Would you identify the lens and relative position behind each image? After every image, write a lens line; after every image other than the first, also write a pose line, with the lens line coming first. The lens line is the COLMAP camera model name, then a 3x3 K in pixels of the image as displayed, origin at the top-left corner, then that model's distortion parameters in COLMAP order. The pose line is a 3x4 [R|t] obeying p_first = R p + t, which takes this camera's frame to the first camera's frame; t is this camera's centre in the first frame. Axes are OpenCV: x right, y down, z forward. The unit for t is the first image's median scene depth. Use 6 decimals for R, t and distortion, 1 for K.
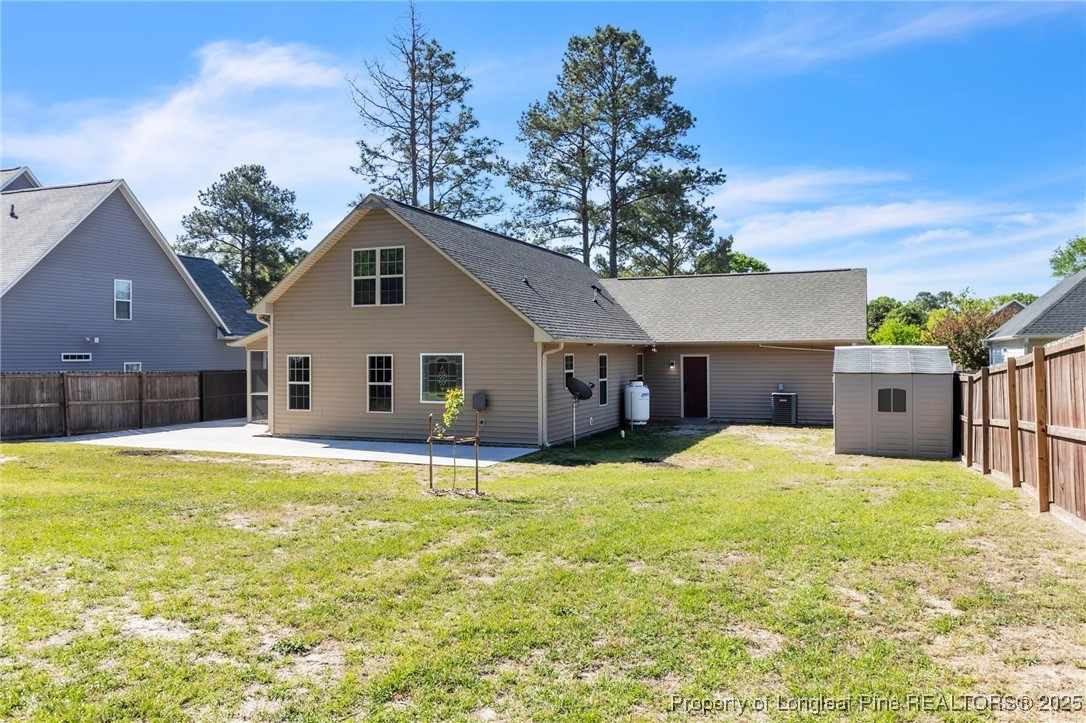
lens RADIAL K [[592.7, 0, 543.0], [0, 592.7, 361.5], [0, 0, 1]] dist [-0.002014, -0.000350]
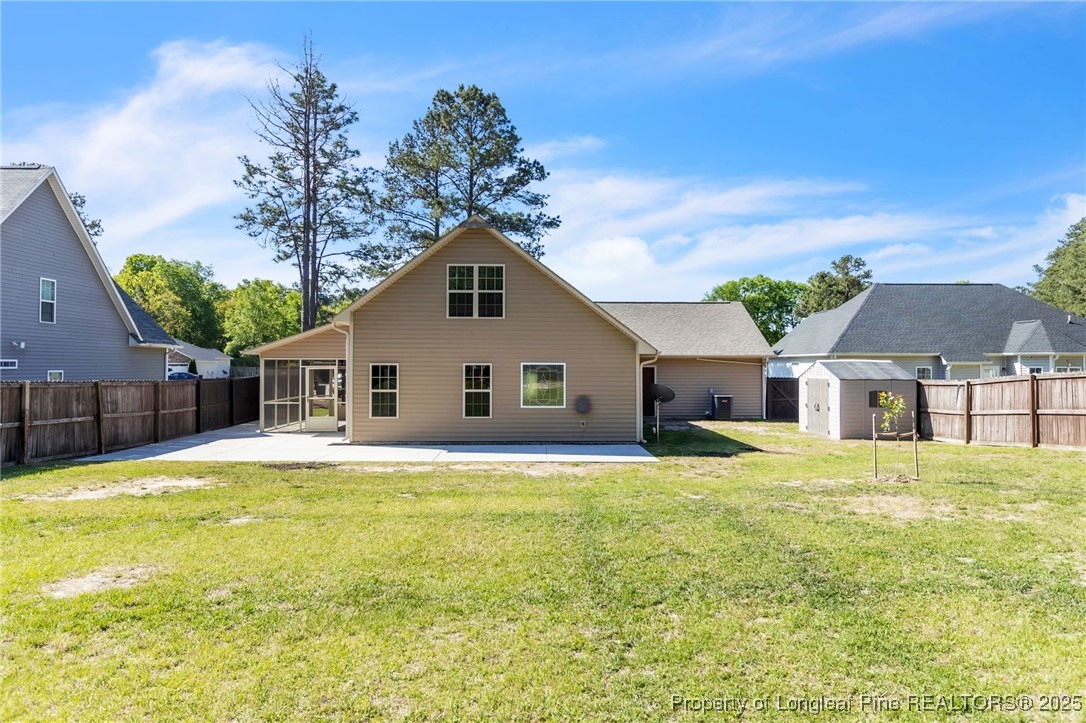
lens RADIAL K [[505.2, 0, 543.0], [0, 505.2, 361.5], [0, 0, 1]] dist [-0.000011, -0.000170]
pose [[0.953590, 0.008157, 0.300998, -0.411554], [-0.002333, 0.999803, -0.019701, 0.002158], [-0.301100, 0.018084, 0.953421, 0.084829]]
